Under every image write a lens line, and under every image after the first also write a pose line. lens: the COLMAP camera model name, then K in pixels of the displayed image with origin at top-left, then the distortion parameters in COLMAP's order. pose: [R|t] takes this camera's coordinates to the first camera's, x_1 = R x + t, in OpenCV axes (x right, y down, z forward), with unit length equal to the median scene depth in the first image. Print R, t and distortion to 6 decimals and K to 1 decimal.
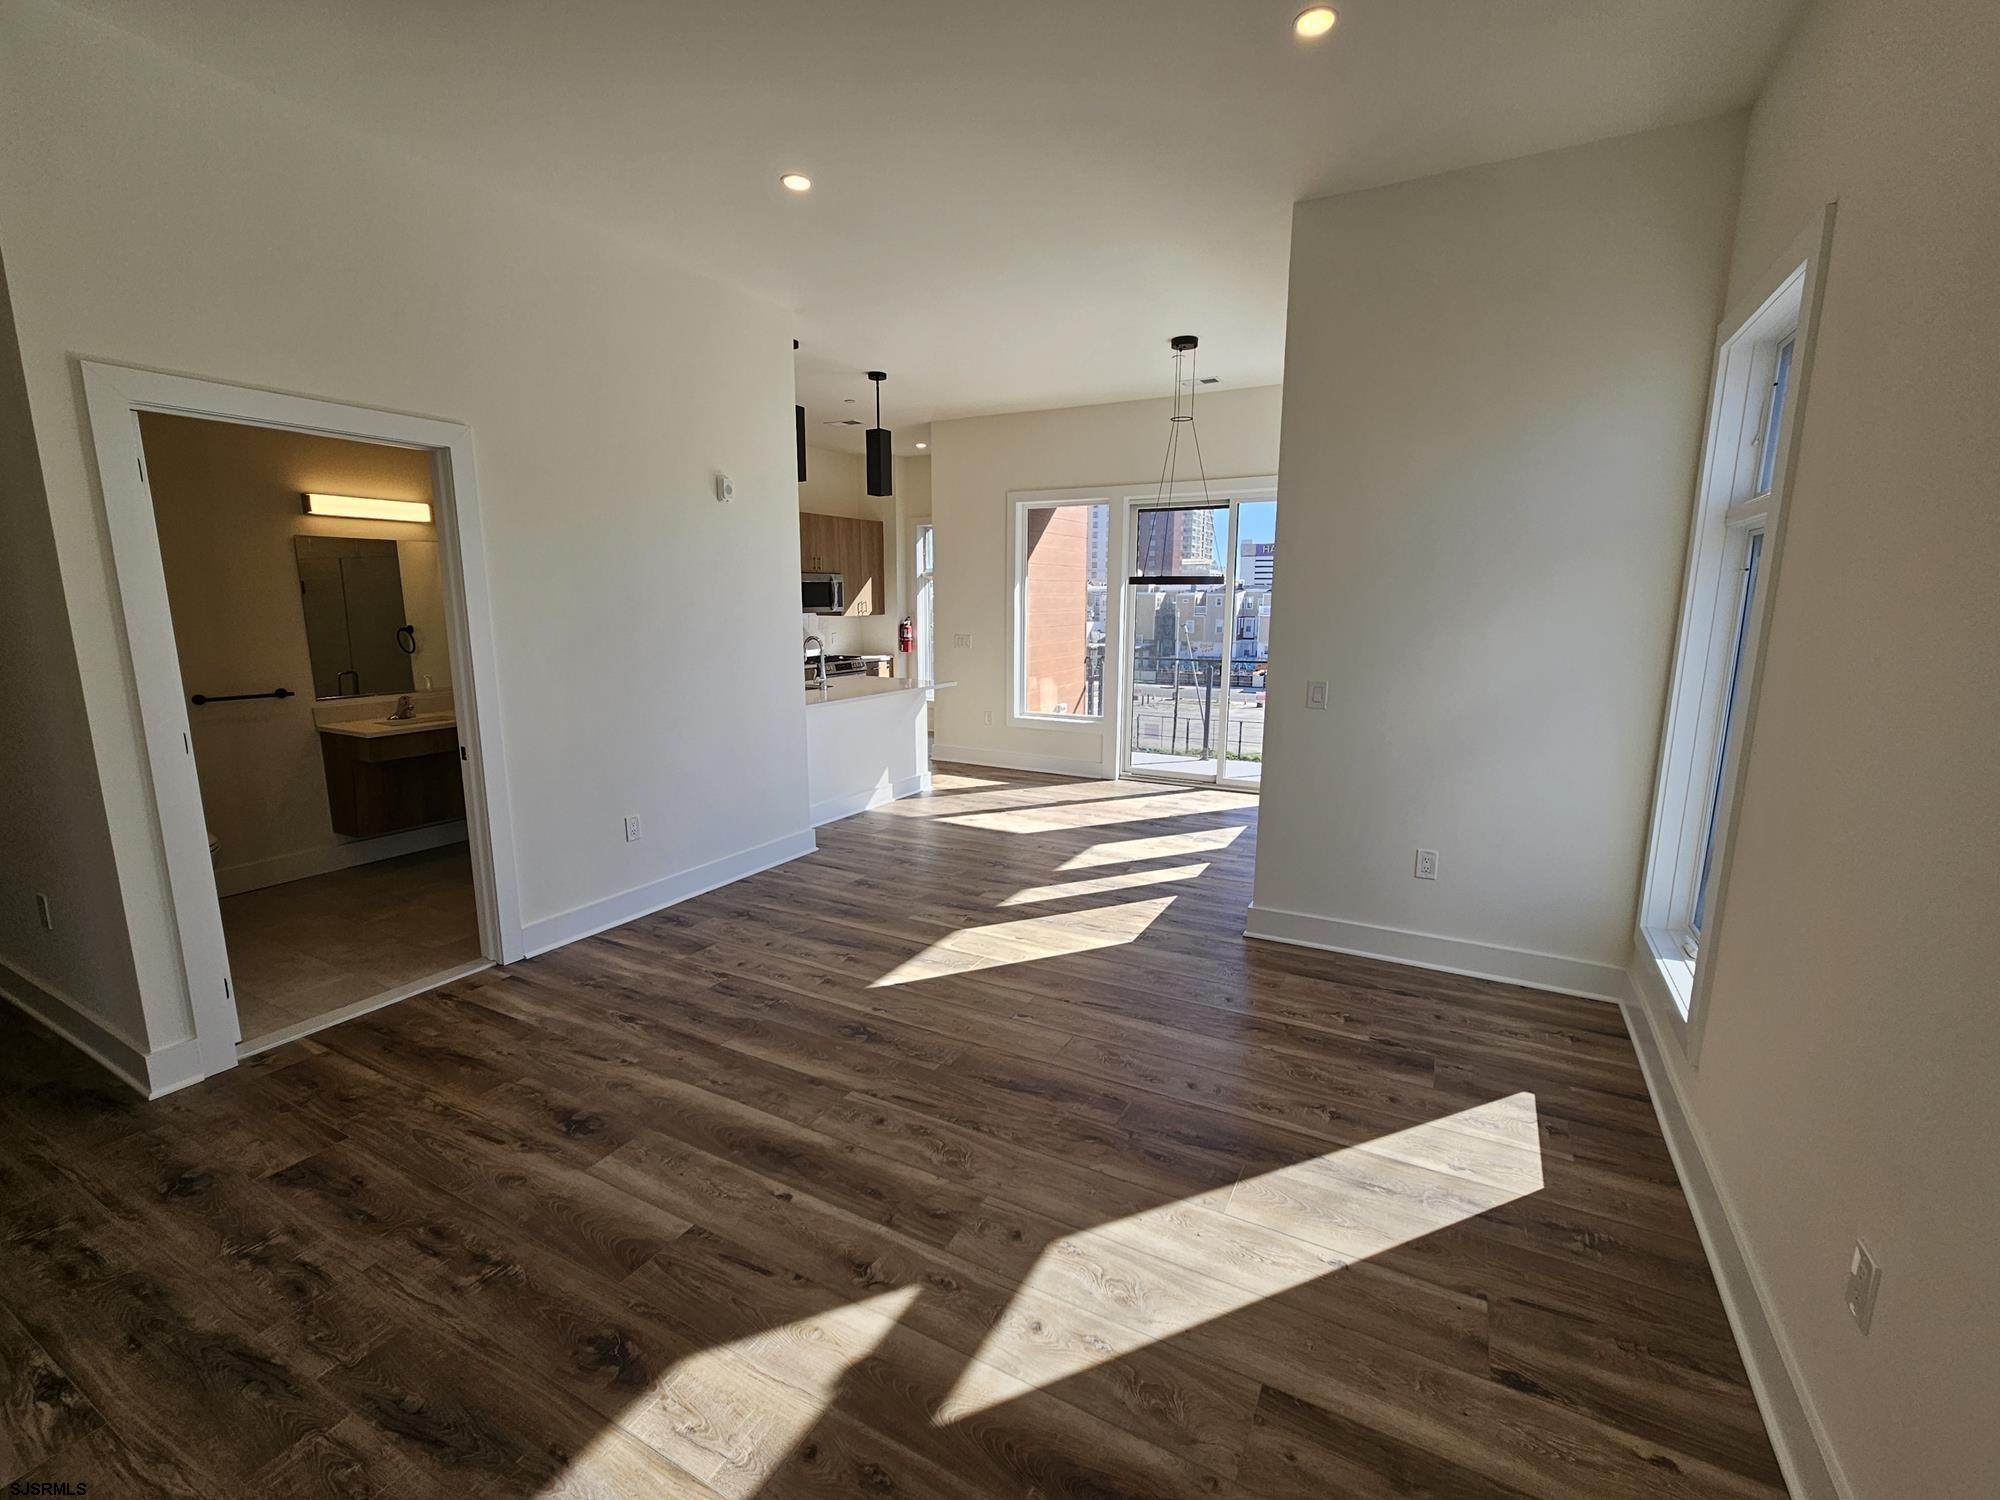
lens RADIAL K [[859.3, 0, 989.7], [0, 859.3, 750.7], [0, 0, 1]] dist [0.002151, 0.000357]
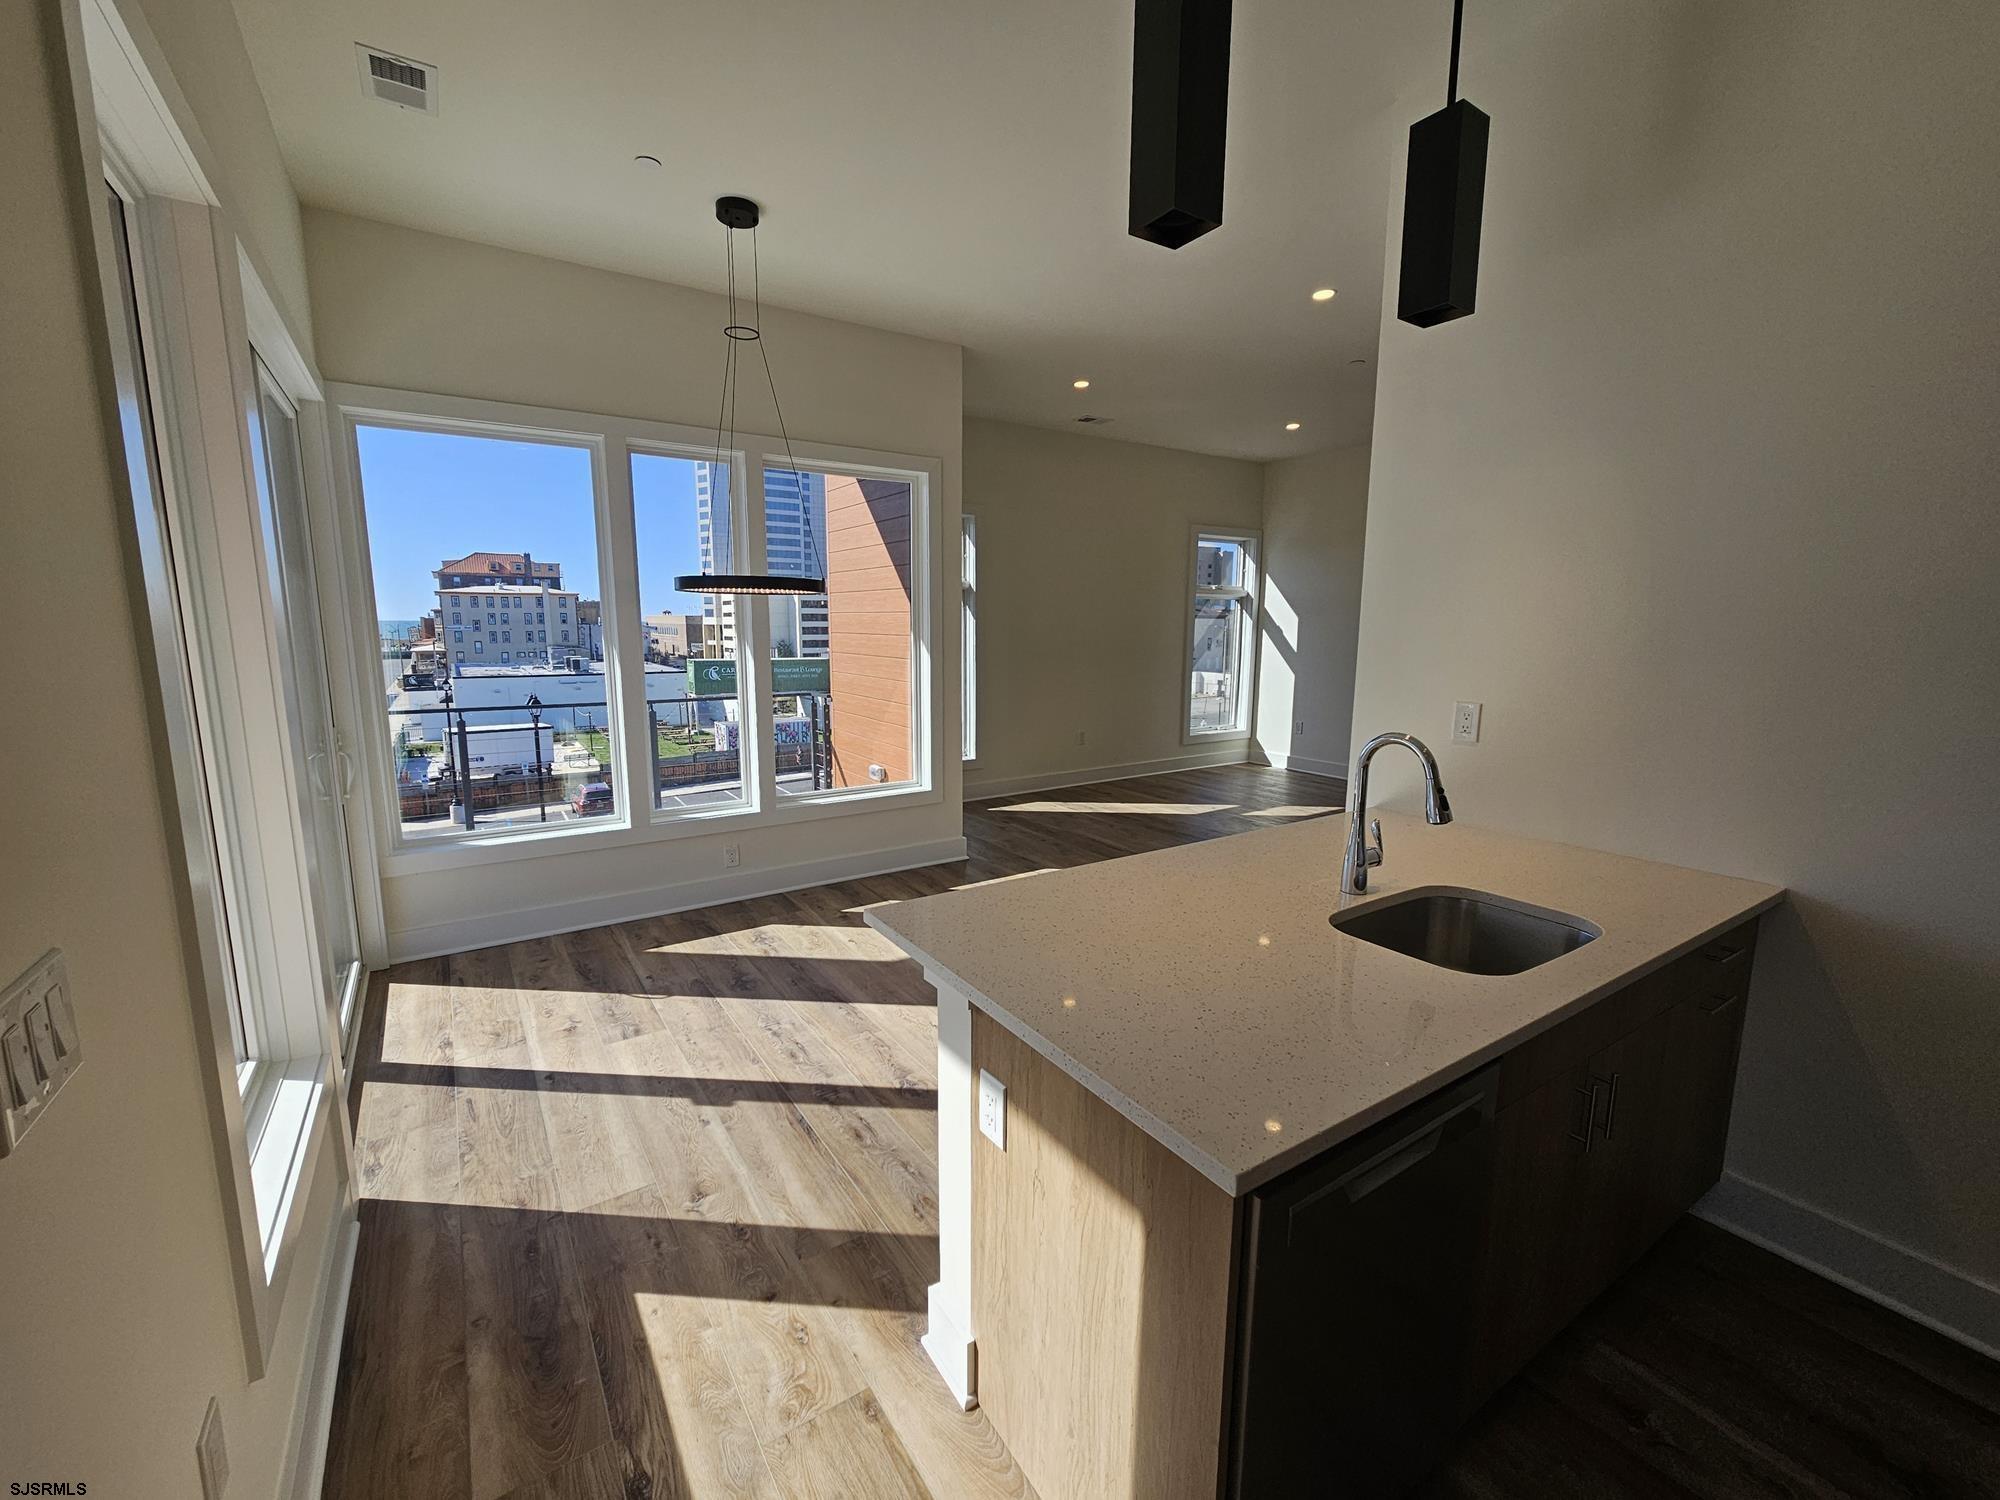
lens RADIAL K [[820.7, 0, 989.8], [0, 820.7, 753.5], [0, 0, 1]] dist [0.002903, -0.000165]
pose [[-0.886696, -0.076820, 0.455927, -0.288053], [0.076819, 0.947917, 0.309116, -0.311602], [-0.455927, 0.309116, -0.834613, 1.802266]]
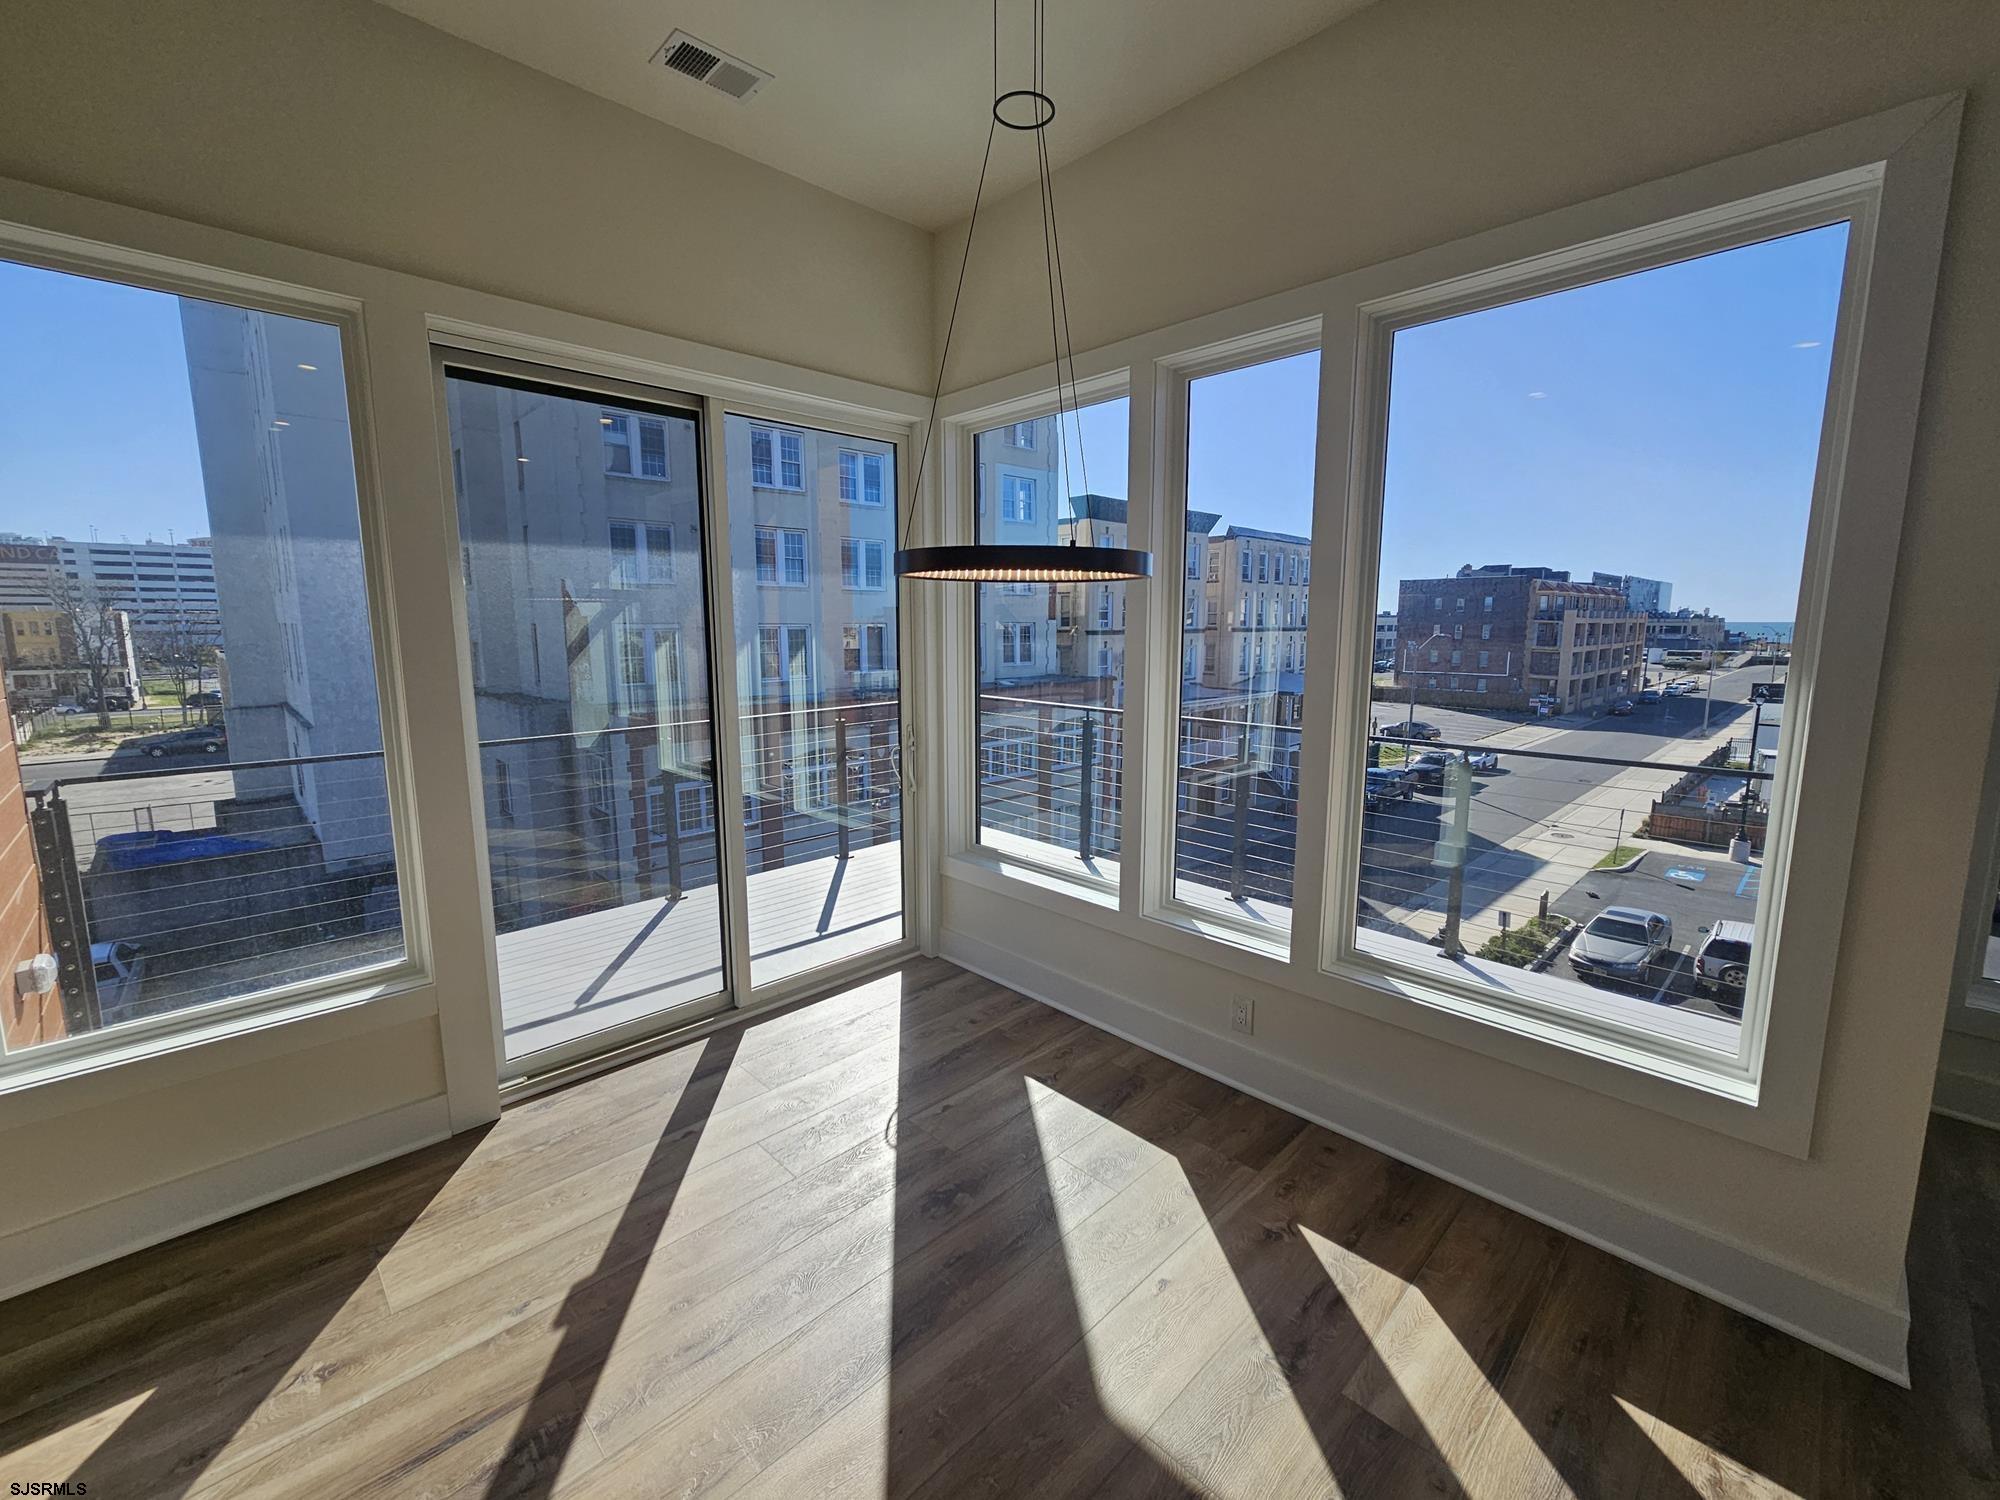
lens RADIAL K [[827.4, 0, 1003.4], [0, 827.4, 743.0], [0, 0, 1]] dist [0.000010, 0.000845]
pose [[0.289183, -0.139510, 0.947053, -0.164581], [0.168703, 0.981266, 0.093036, -0.192309], [-0.942291, 0.132867, 0.307302, 1.111800]]
